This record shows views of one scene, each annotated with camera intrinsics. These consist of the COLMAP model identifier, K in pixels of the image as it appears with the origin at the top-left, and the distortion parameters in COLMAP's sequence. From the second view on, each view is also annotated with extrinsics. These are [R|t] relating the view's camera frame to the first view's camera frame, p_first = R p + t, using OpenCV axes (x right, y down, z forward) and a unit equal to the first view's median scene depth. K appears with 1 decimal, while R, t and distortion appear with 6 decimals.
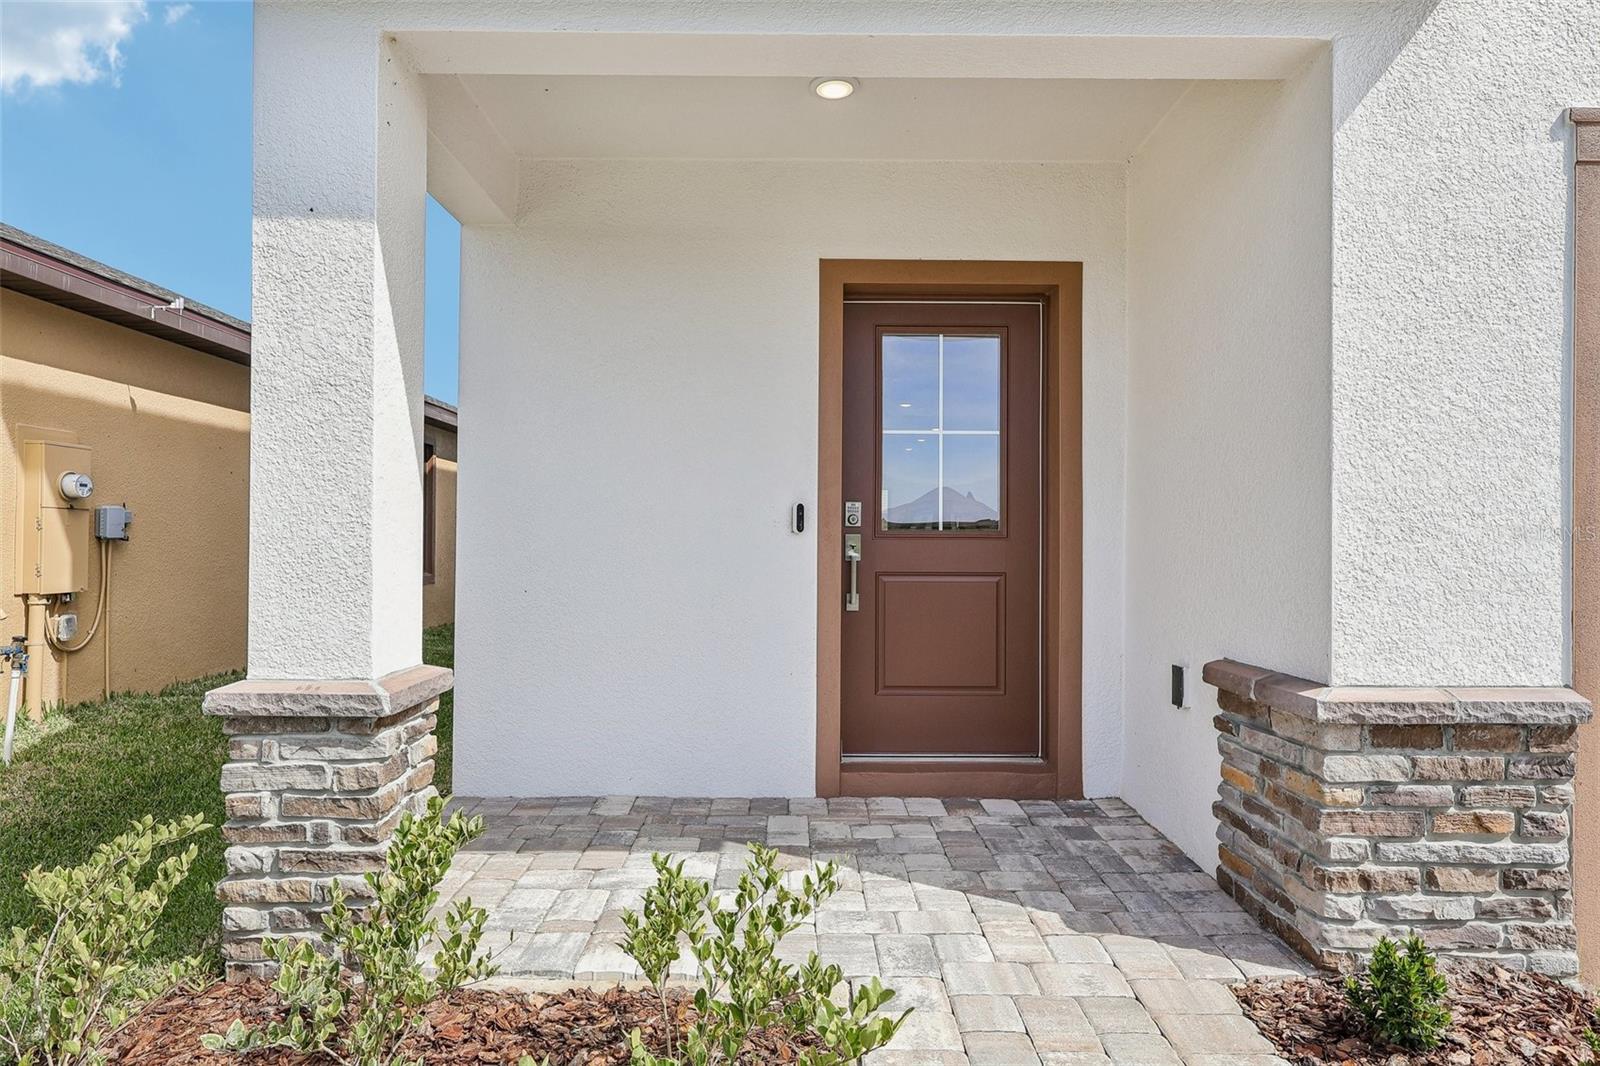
lens RADIAL K [[950.8, 0, 796.8], [0, 950.8, 532.0], [0, 0, 1]] dist [0.036174, 0.004452]
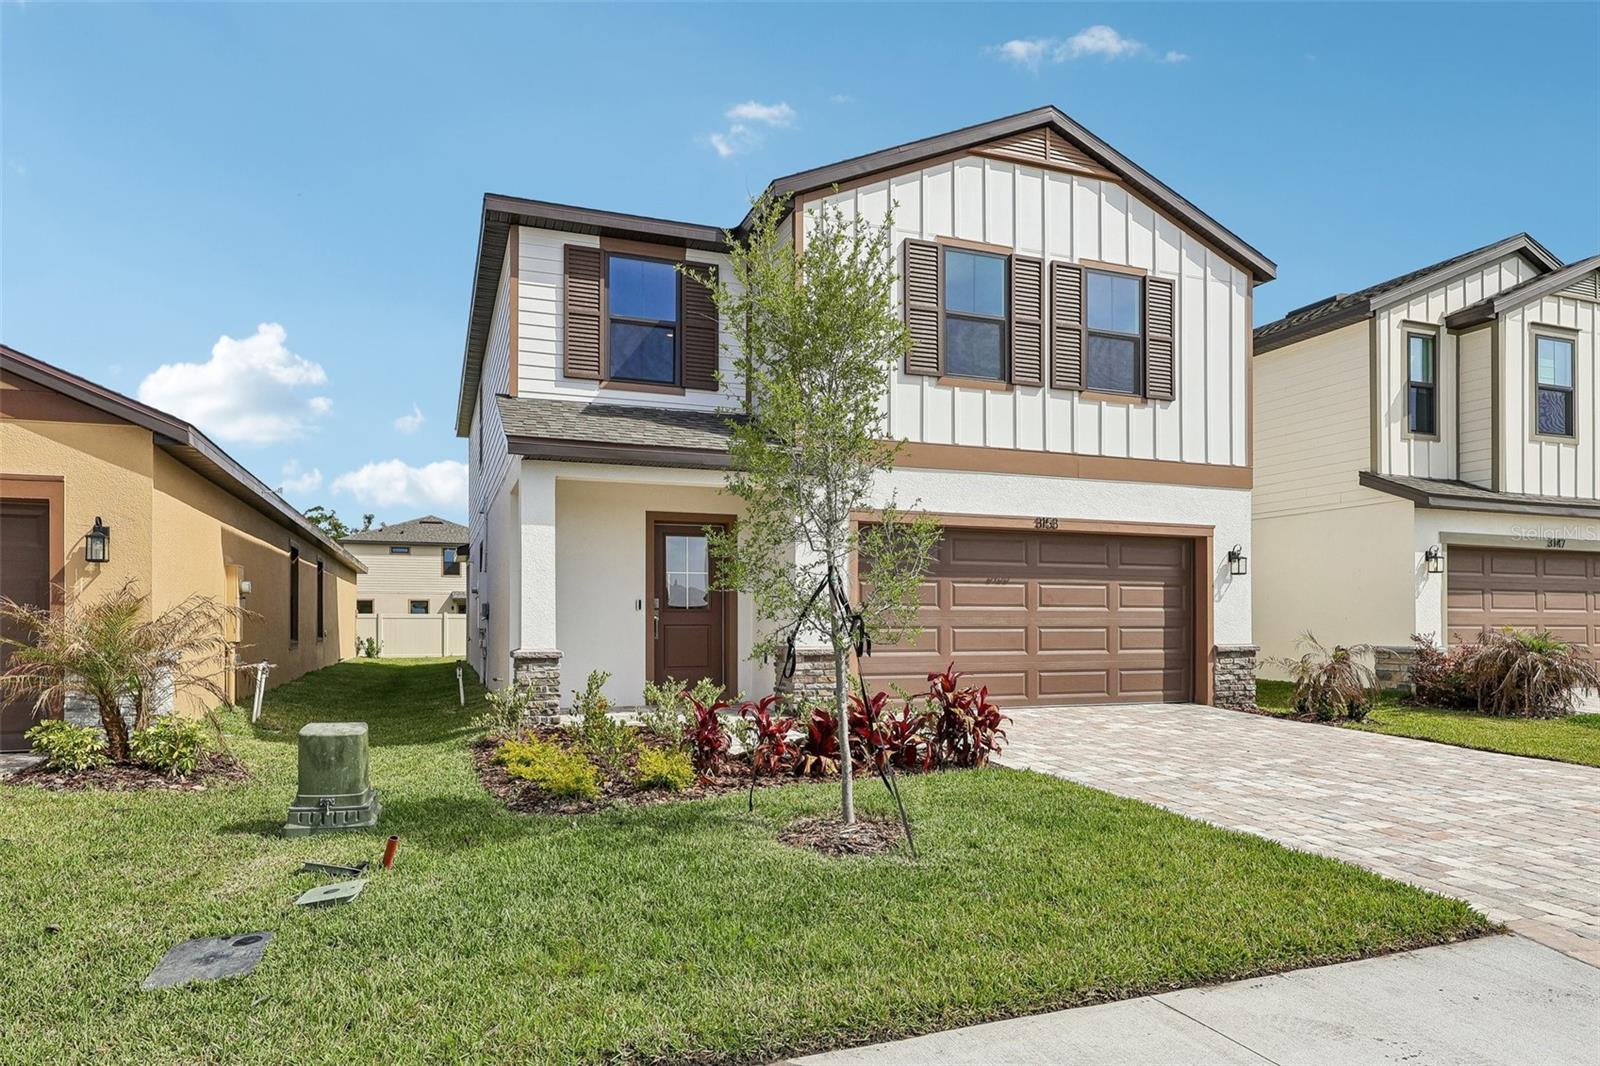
lens RADIAL K [[950.8, 0, 786.1], [0, 950.8, 604.9], [0, 0, 1]] dist [0.036174, 0.004452]
pose [[0.945378, -0.002469, 0.325968, -0.793189], [0.005957, 0.999935, -0.009704, 0.021435], [-0.325923, 0.011115, 0.945331, -2.793565]]
